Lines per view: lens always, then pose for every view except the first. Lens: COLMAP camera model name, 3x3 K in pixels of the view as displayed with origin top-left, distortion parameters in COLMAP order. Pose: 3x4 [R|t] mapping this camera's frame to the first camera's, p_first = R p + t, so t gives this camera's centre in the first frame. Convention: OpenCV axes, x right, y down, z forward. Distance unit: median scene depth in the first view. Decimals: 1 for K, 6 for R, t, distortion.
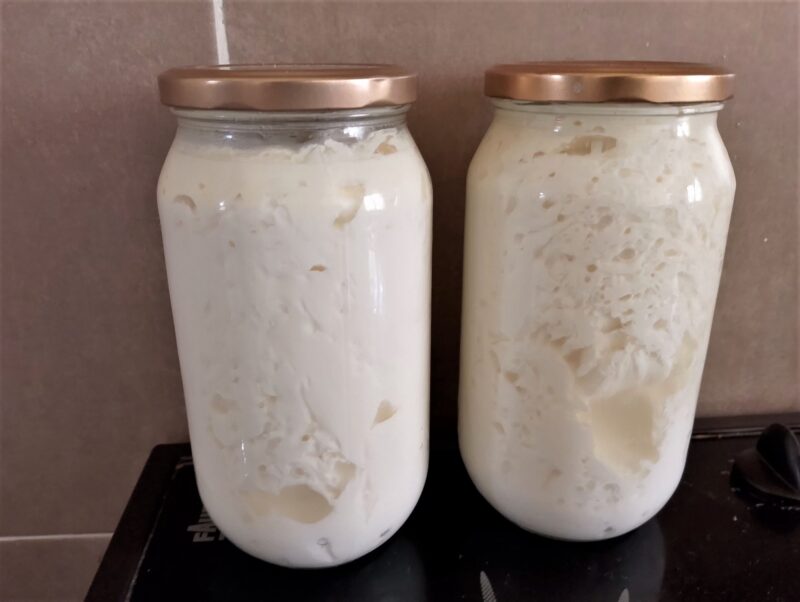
lens RADIAL K [[760.8, 0, 400.0], [0, 760.8, 301.0], [0, 0, 1]] dist [-0.048517, -0.012431]
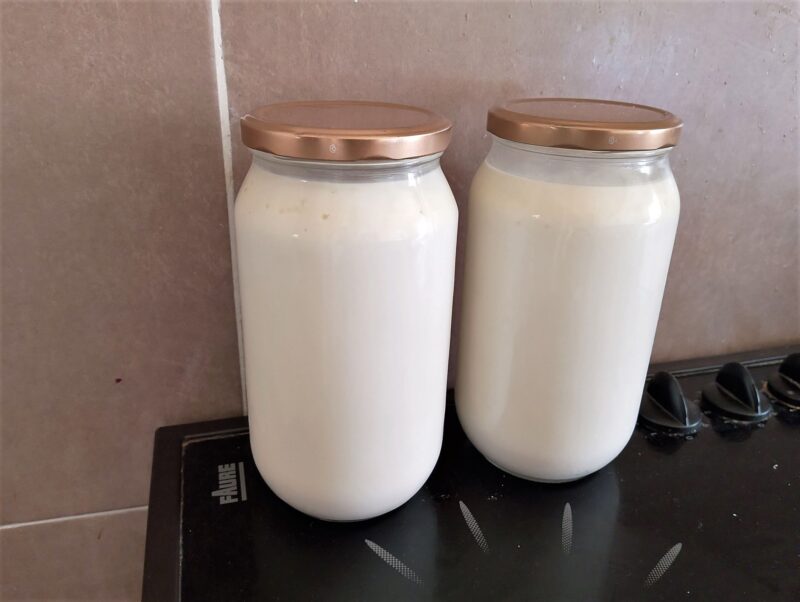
lens RADIAL K [[717.5, 0, 400.0], [0, 717.5, 301.0], [0, 0, 1]] dist [0.057409, -0.234077]
pose [[0.980171, -0.052161, 0.191167, -0.196727], [0.046745, 0.998370, 0.032736, -0.020282], [-0.192563, -0.023151, 0.981011, -0.145538]]
